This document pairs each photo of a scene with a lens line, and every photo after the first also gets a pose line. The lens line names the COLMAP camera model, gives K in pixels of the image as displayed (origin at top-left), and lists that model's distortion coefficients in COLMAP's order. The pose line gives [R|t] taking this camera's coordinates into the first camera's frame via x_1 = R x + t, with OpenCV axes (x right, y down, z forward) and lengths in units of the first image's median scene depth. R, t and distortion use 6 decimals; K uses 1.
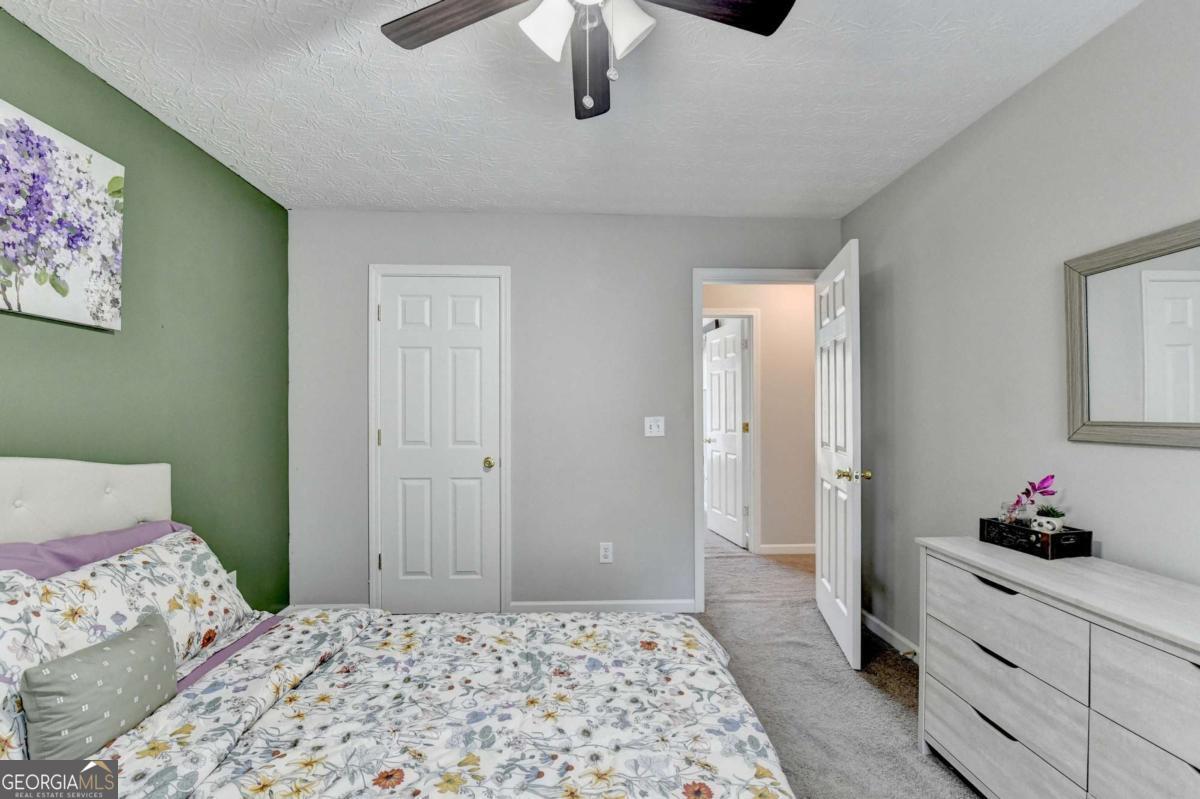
lens RADIAL K [[482.9, 0, 594.3], [0, 482.9, 410.9], [0, 0, 1]] dist [-0.015697, -0.002508]
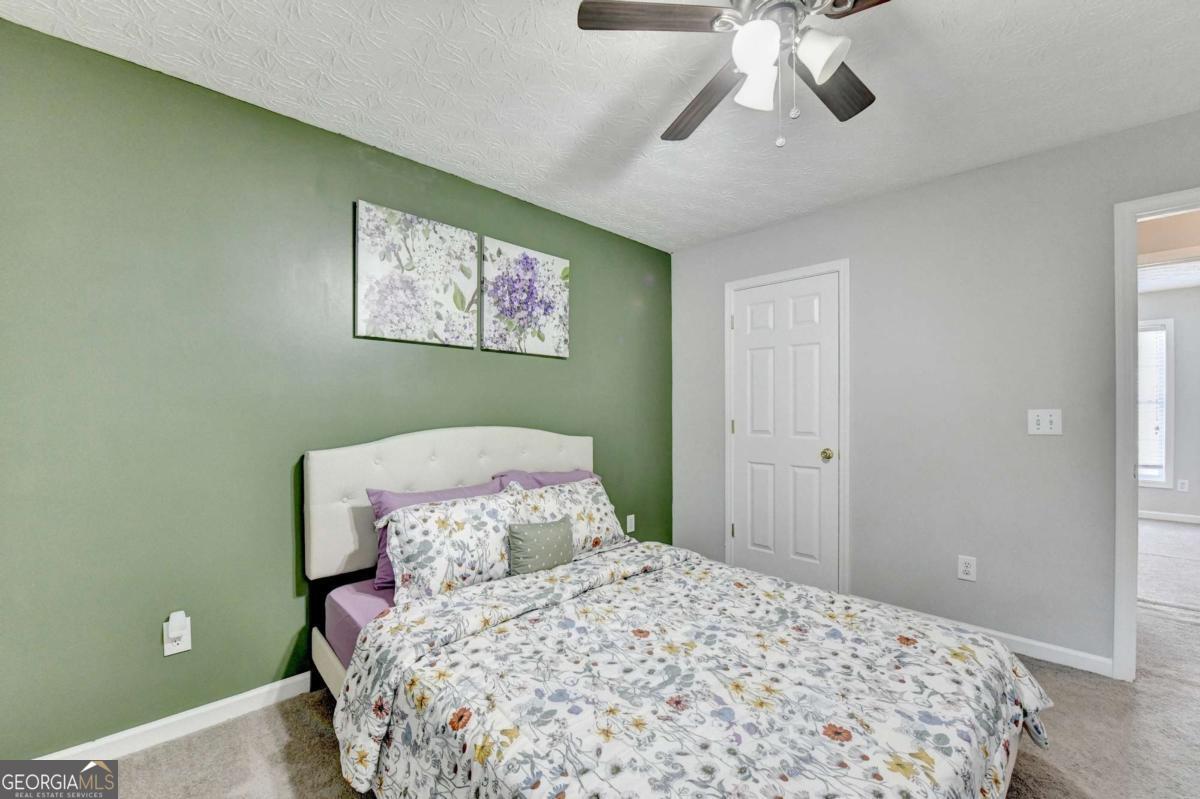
lens RADIAL K [[482.9, 0, 594.3], [0, 482.9, 410.9], [0, 0, 1]] dist [-0.015697, -0.002508]
pose [[0.668923, 0.002314, -0.743328, 0.414135], [0.002913, 0.999979, 0.005734, 0.016217], [0.743326, -0.006001, 0.668902, -0.113672]]
